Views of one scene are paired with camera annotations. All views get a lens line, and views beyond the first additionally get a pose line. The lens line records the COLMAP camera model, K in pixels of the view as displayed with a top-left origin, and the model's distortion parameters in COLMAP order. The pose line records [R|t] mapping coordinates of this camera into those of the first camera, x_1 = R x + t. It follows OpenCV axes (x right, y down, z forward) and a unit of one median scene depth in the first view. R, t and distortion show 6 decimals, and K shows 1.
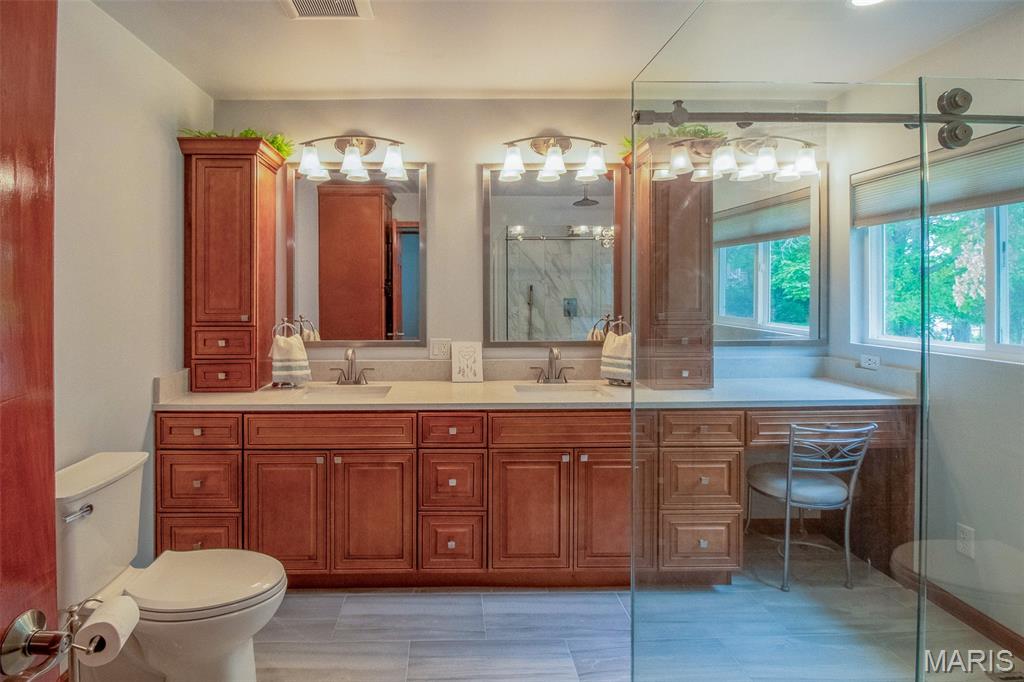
lens RADIAL K [[495.9, 0, 455.7], [0, 495.9, 295.4], [0, 0, 1]] dist [-0.004062, -0.004682]
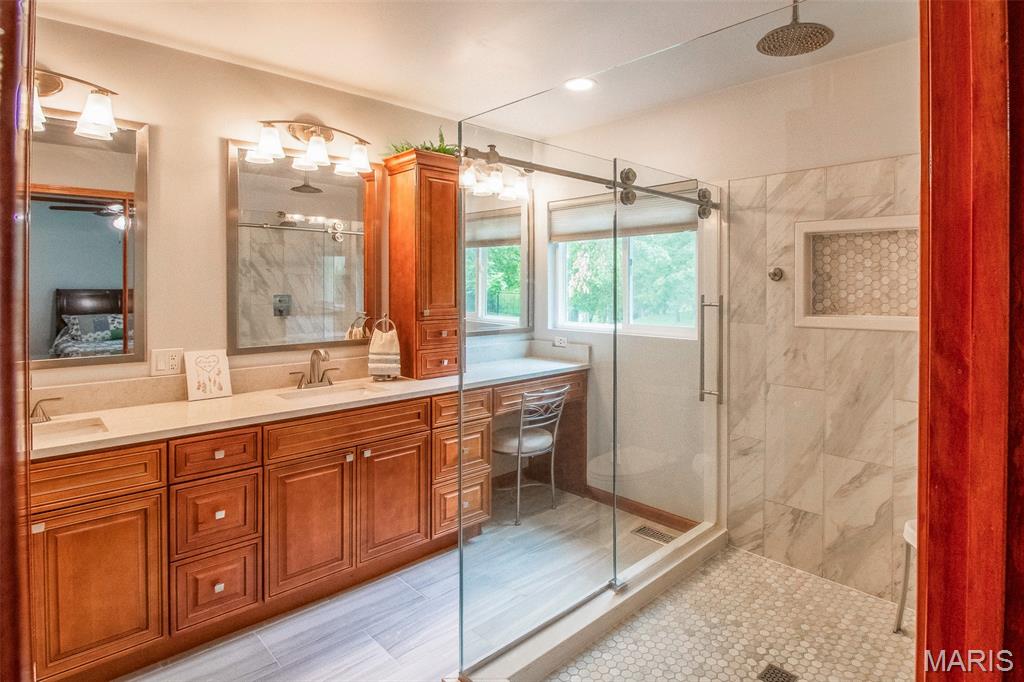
lens RADIAL K [[540.1, 0, 563.8], [0, 540.1, 292.3], [0, 0, 1]] dist [-0.004318, -0.005531]
pose [[0.706654, -0.003421, 0.707551, -0.224144], [-0.000771, 0.999984, 0.005604, -0.010405], [-0.707559, -0.004506, 0.706640, -0.066715]]
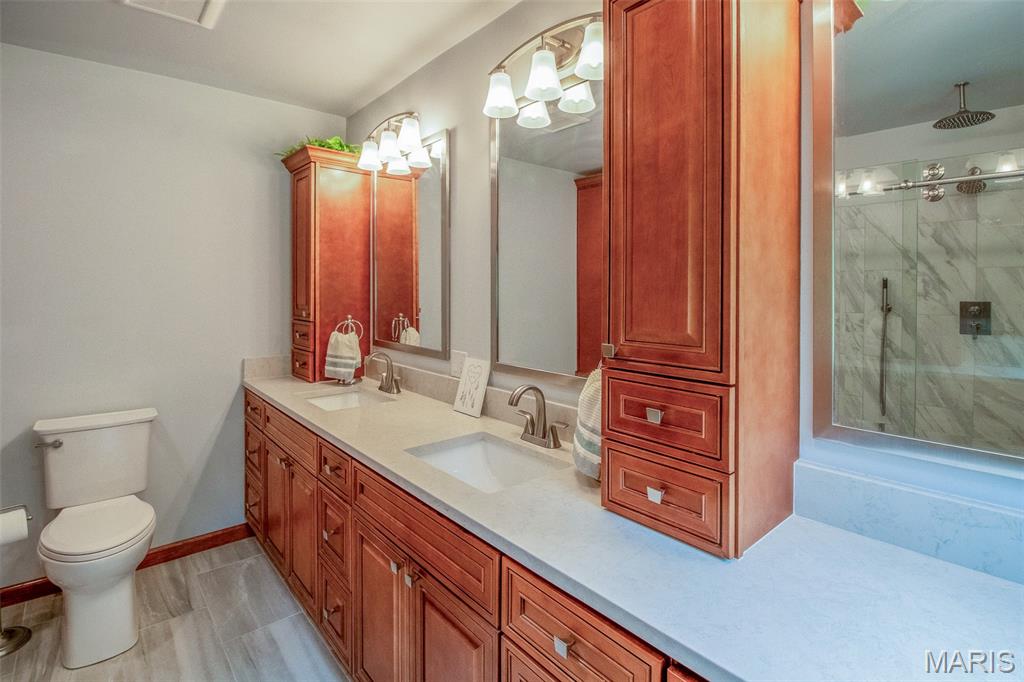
lens RADIAL K [[478.7, 0, 500.2], [0, 478.7, 288.8], [0, 0, 1]] dist [-0.005280, -0.000269]
pose [[0.649722, 0.006106, -0.760147, 0.694233], [-0.004159, 0.999981, 0.004477, -0.019499], [0.760160, 0.000253, 0.649735, 0.643225]]
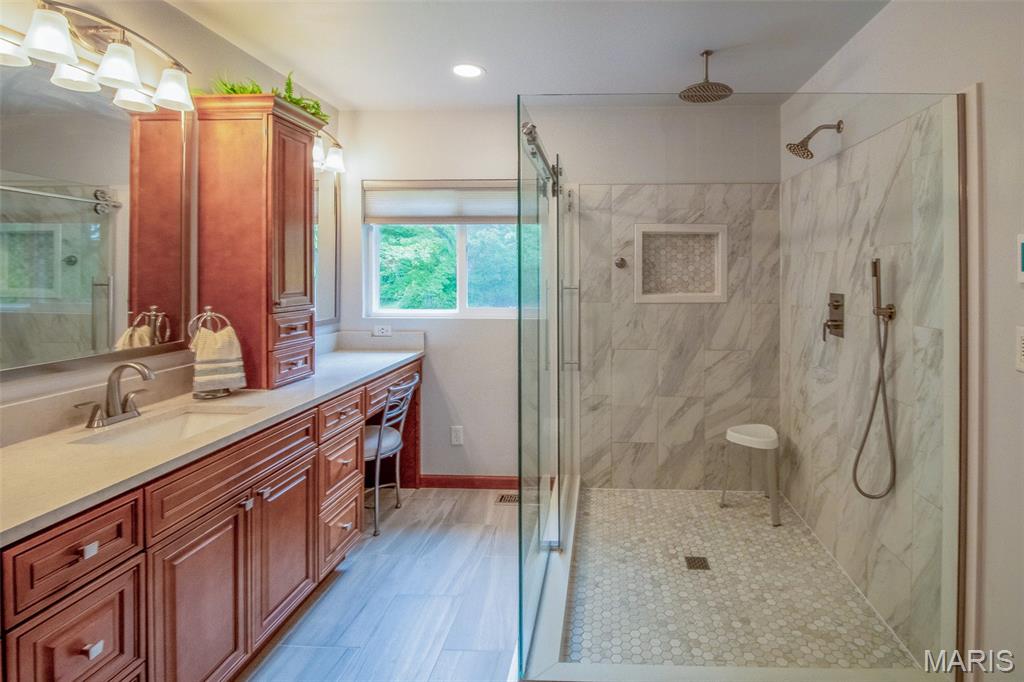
lens RADIAL K [[495.9, 0, 569.4], [0, 495.9, 276.7], [0, 0, 1]] dist [-0.004062, -0.004682]
pose [[0.067296, 0.002912, 0.997729, -0.434519], [0.000536, 0.999995, -0.002955, -0.001450], [-0.997733, 0.000733, 0.067294, 0.449764]]
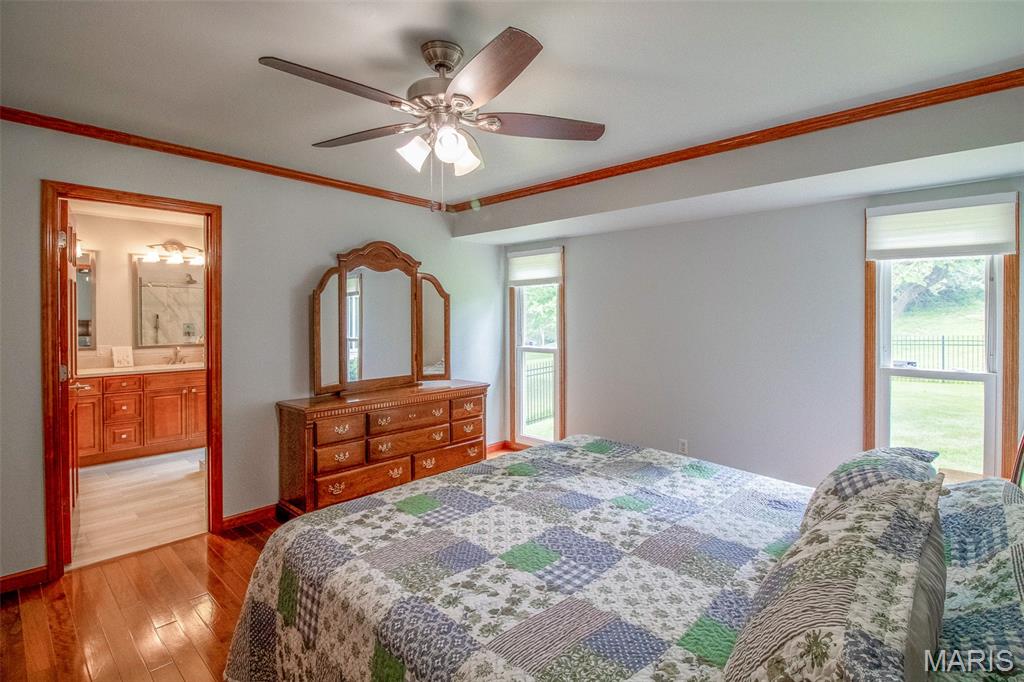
lens RADIAL K [[495.9, 0, 522.5], [0, 495.9, 322.8], [0, 0, 1]] dist [-0.004062, -0.004682]
pose [[0.686666, -0.009135, 0.726915, -0.350839], [0.005839, 0.999958, 0.007050, -0.002281], [-0.726949, -0.000597, 0.686691, -1.644427]]
